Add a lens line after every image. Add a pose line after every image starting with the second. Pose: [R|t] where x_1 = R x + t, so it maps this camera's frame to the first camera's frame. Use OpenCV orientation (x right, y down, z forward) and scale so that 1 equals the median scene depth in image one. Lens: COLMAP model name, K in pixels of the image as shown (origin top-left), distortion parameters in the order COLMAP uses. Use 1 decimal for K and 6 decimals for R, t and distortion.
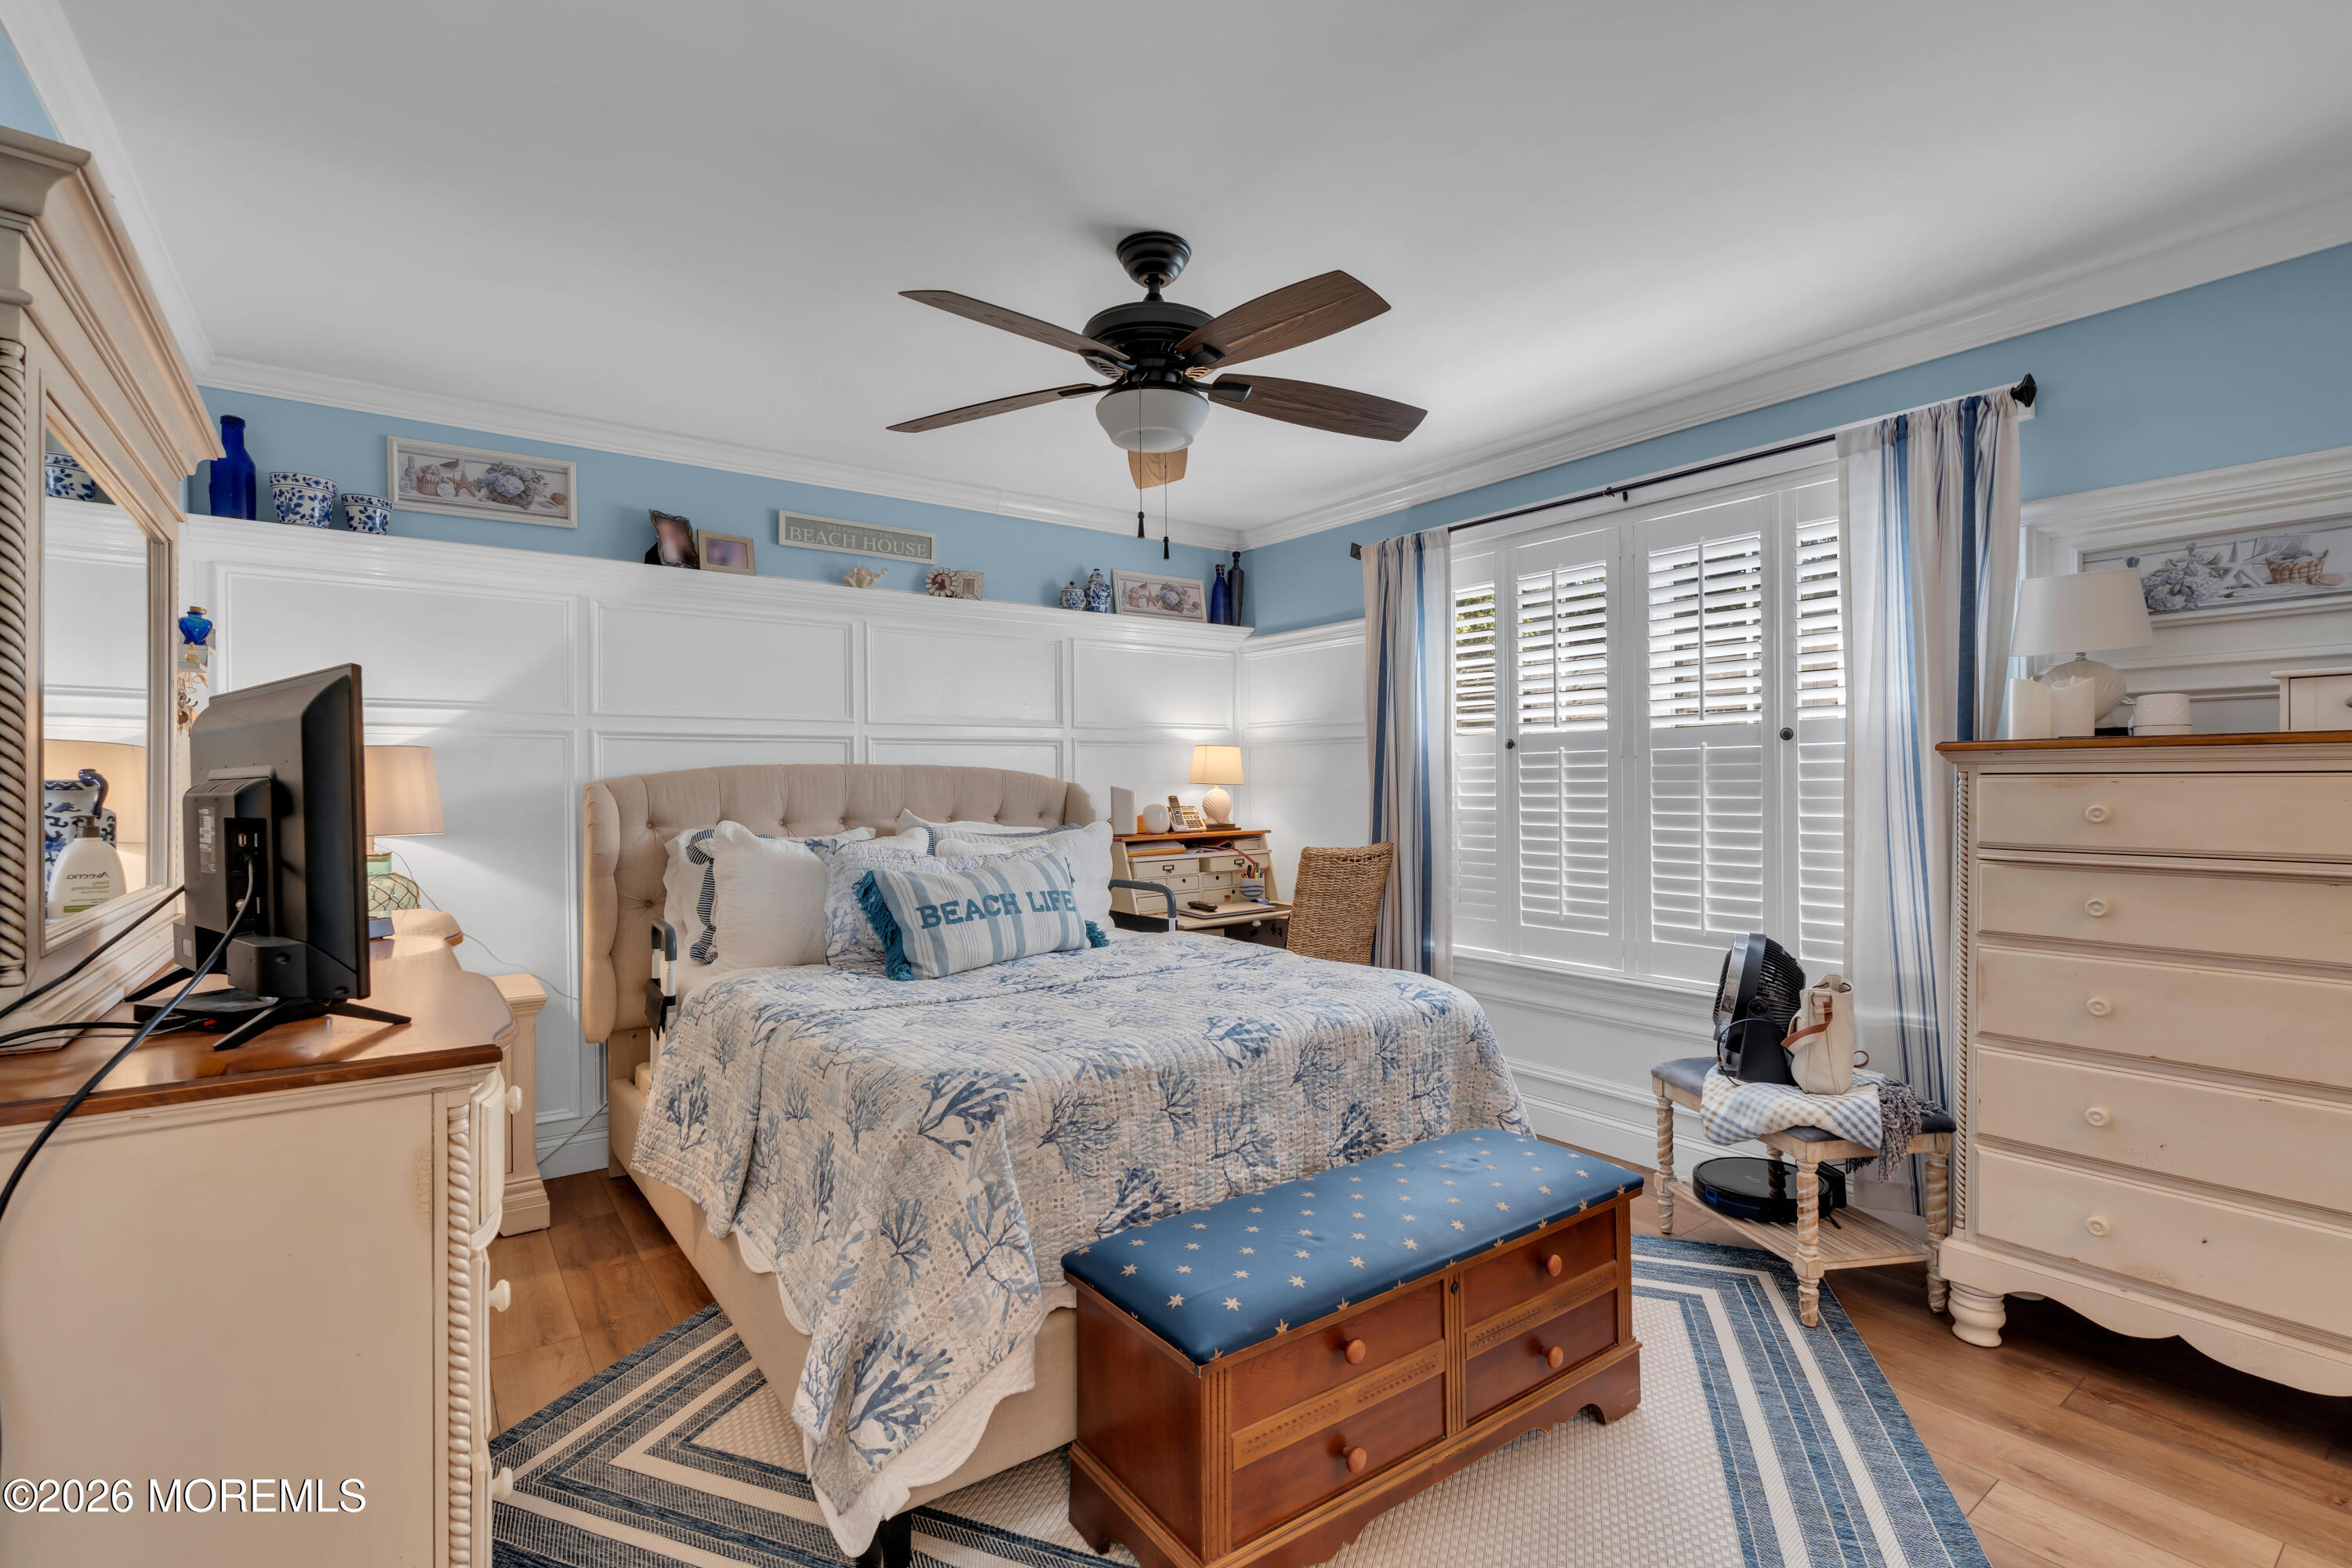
lens RADIAL K [[1052.9, 0, 1178.0], [0, 1052.9, 790.4], [0, 0, 1]] dist [-0.012474, 0.003783]
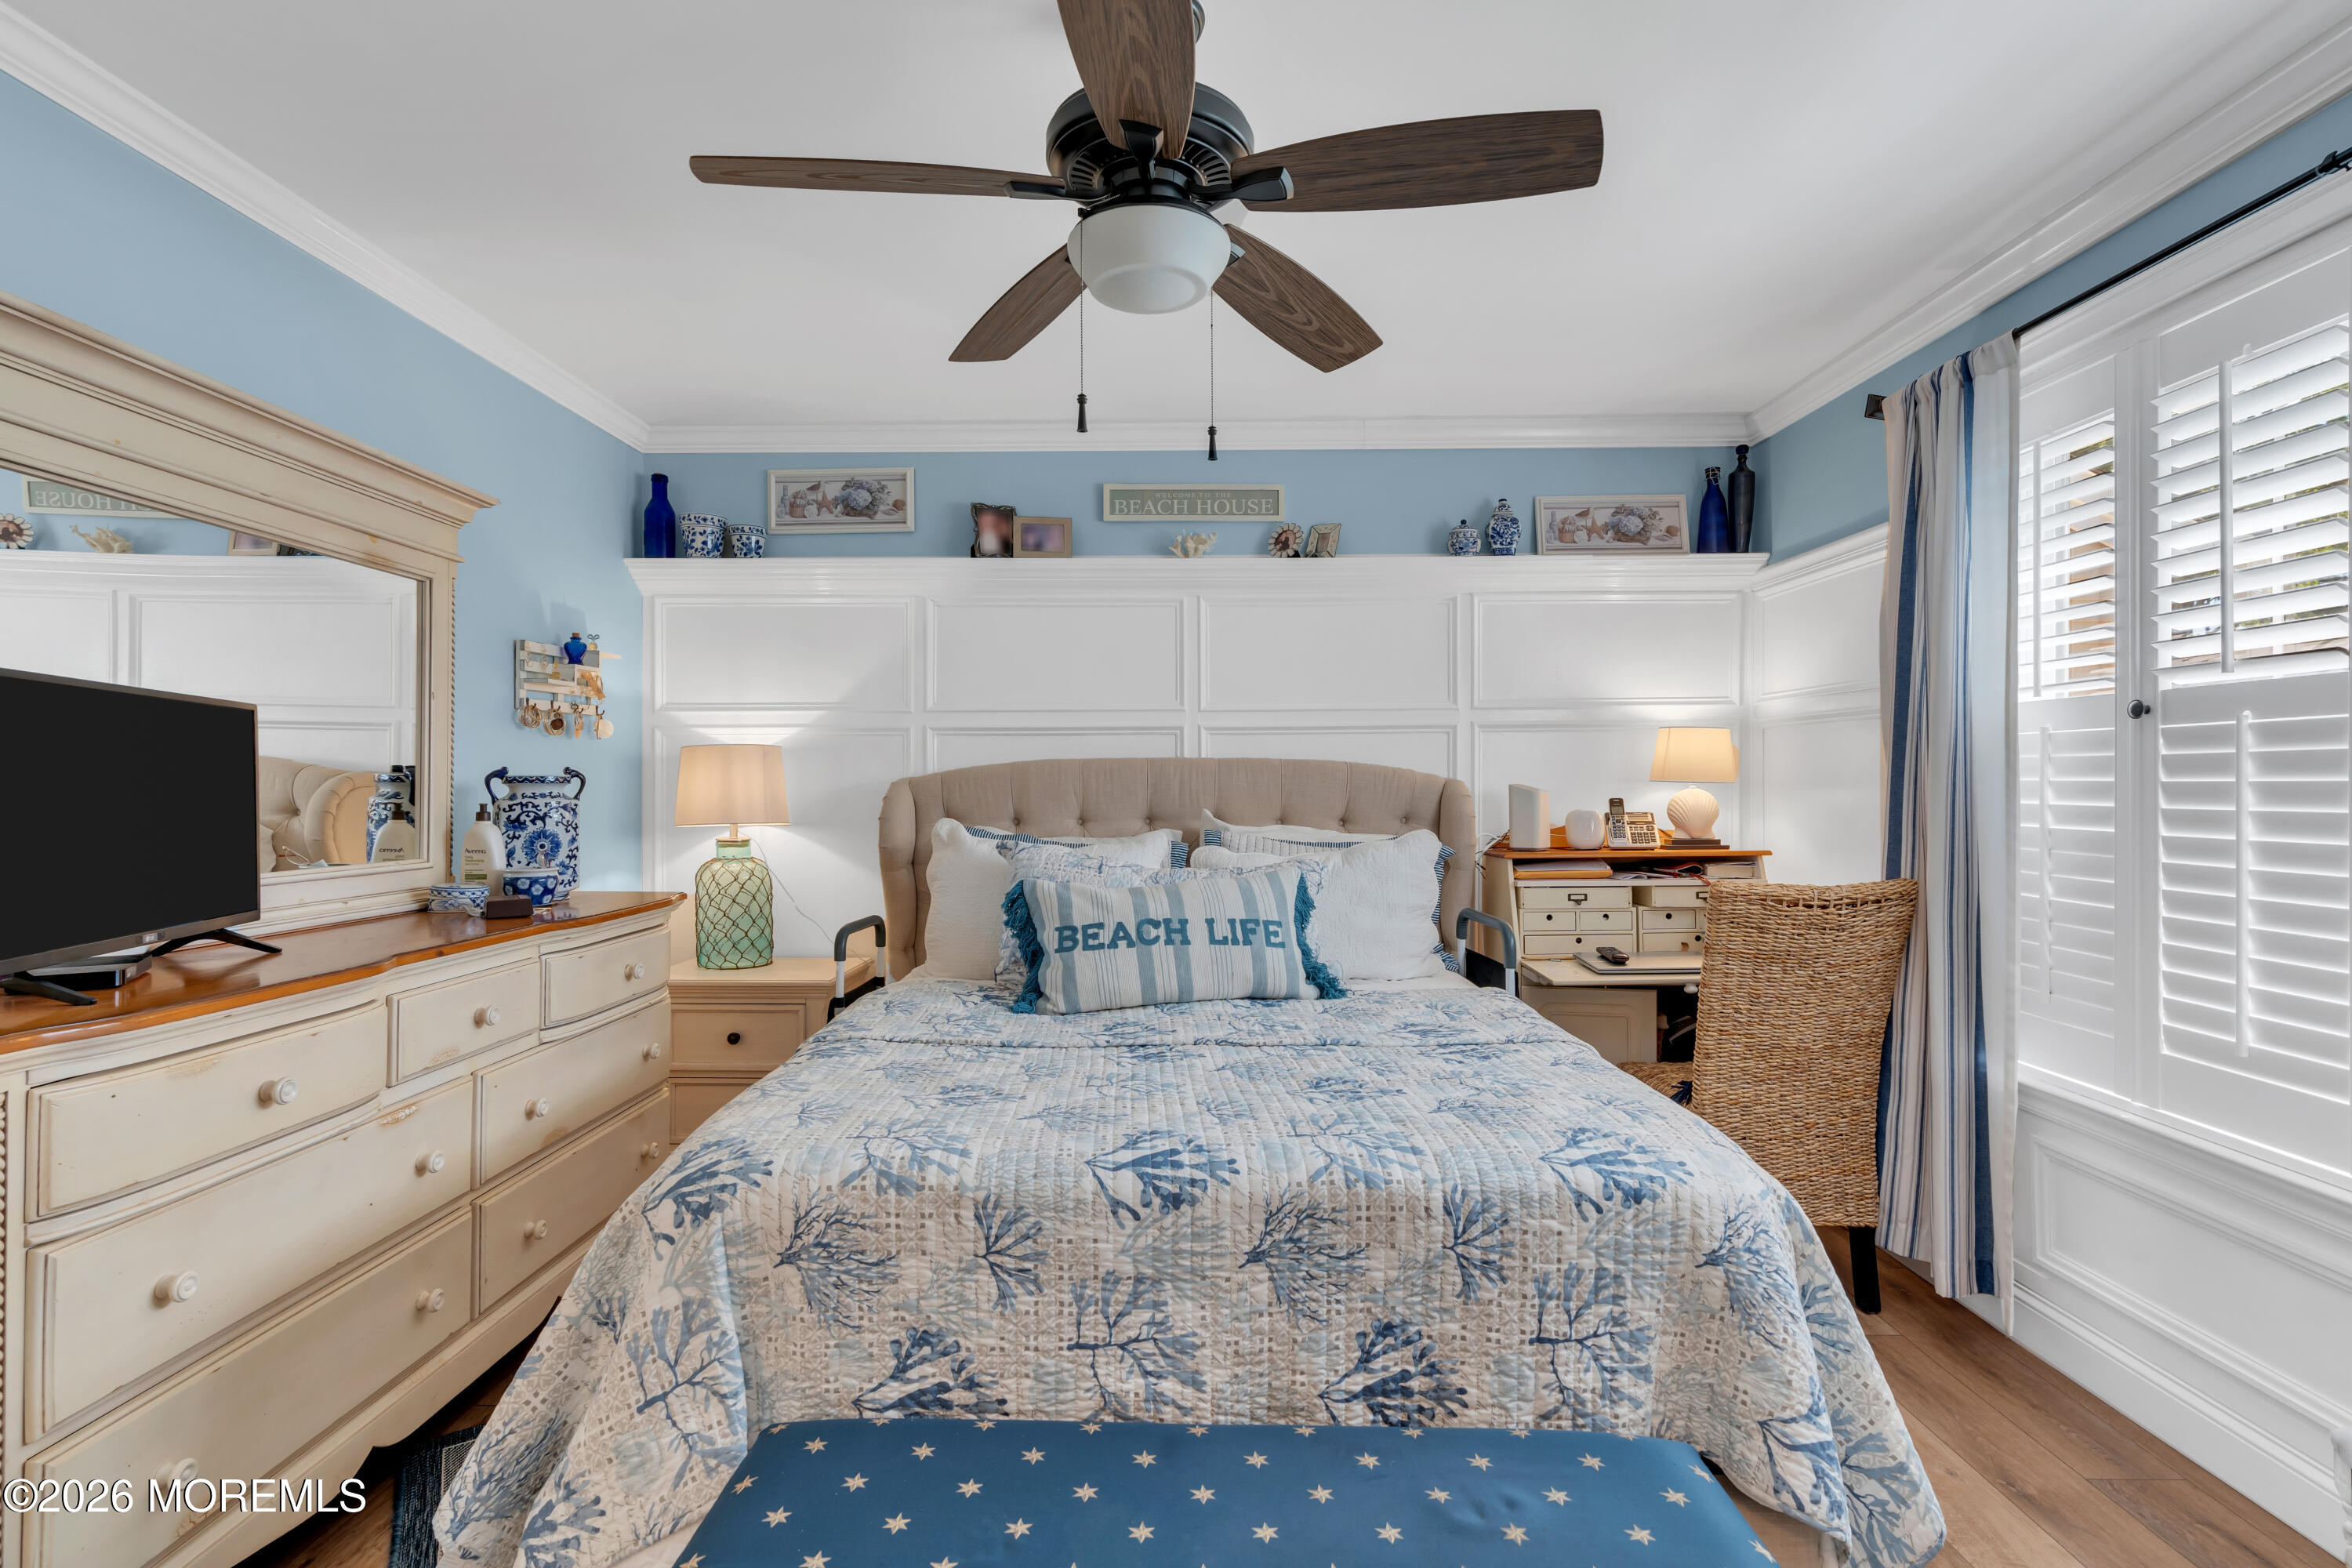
lens RADIAL K [[1116.1, 0, 1192.0], [0, 1116.1, 784.3], [0, 0, 1]] dist [-0.002093, 0.002106]
pose [[0.795542, 0.005841, -0.605870, 0.324742], [-0.007321, 0.999973, 0.000027, -0.002923], [0.605854, 0.004414, 0.795563, 0.306172]]
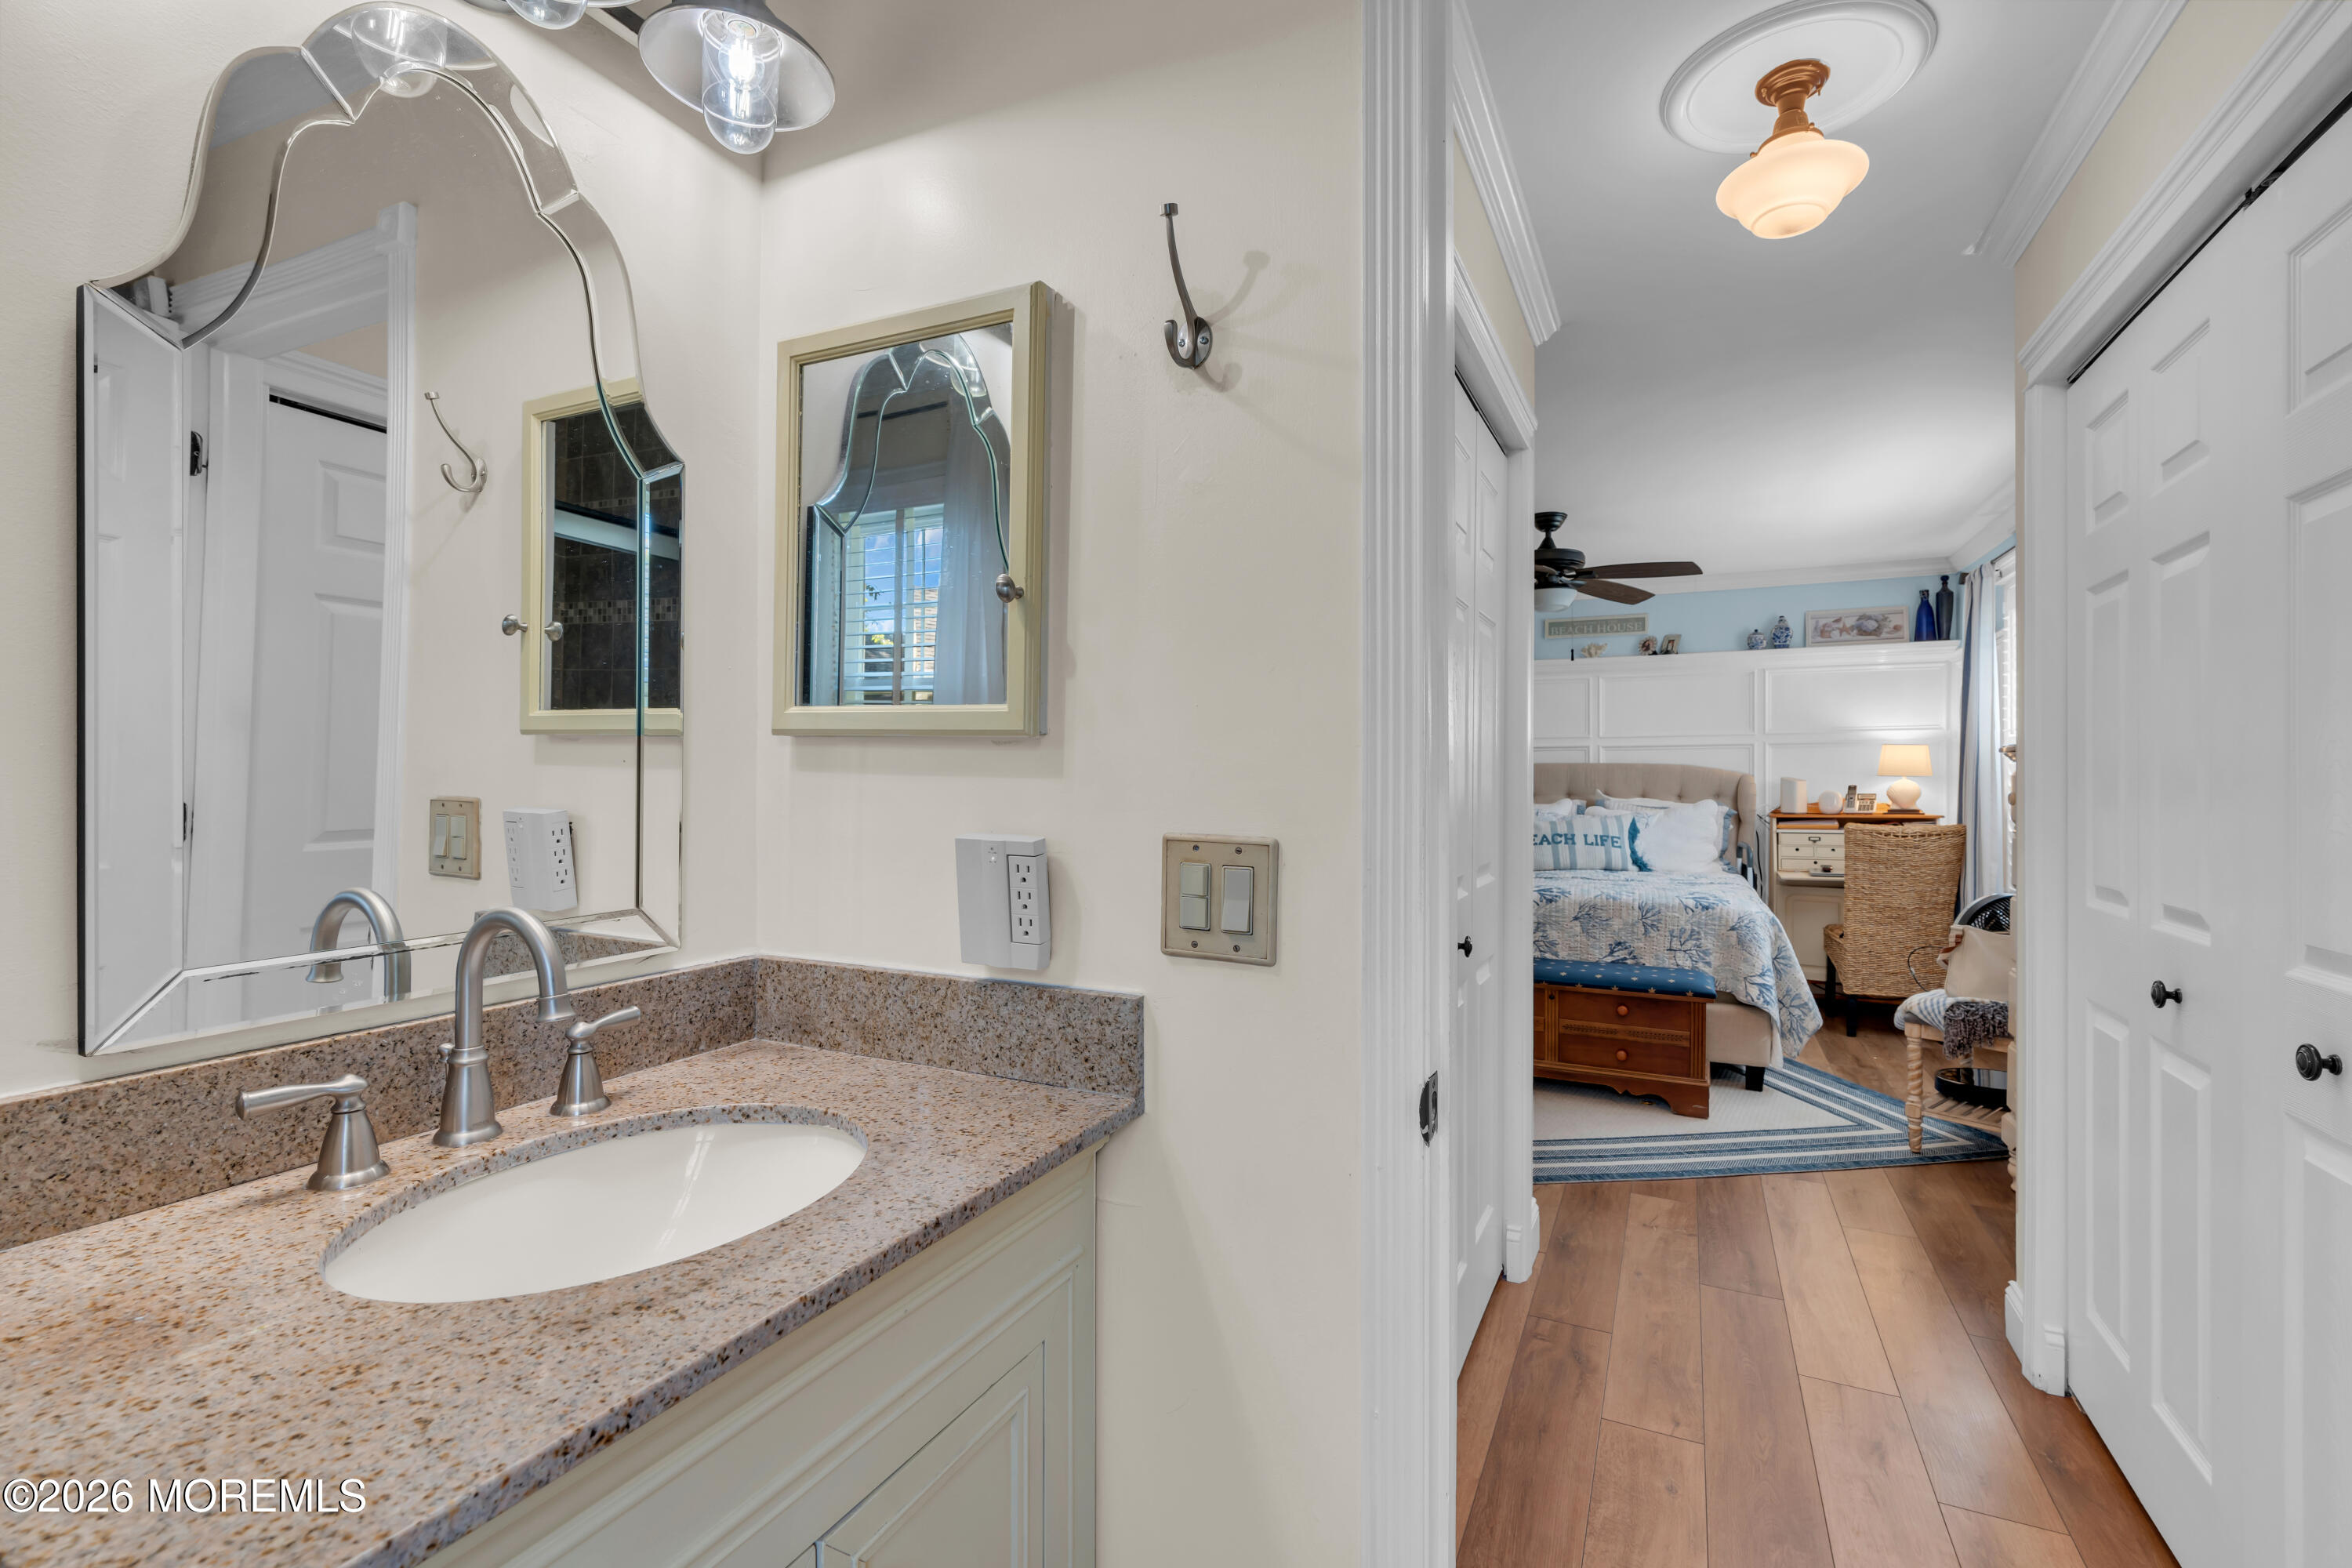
lens RADIAL K [[1052.9, 0, 1164.7], [0, 1052.9, 780.9], [0, 0, 1]] dist [-0.012474, 0.003783]
pose [[0.447367, 0.009526, -0.894300, 1.073803], [-0.008878, 0.999941, 0.006210, -0.000583], [0.894306, 0.005162, 0.447425, -0.432480]]
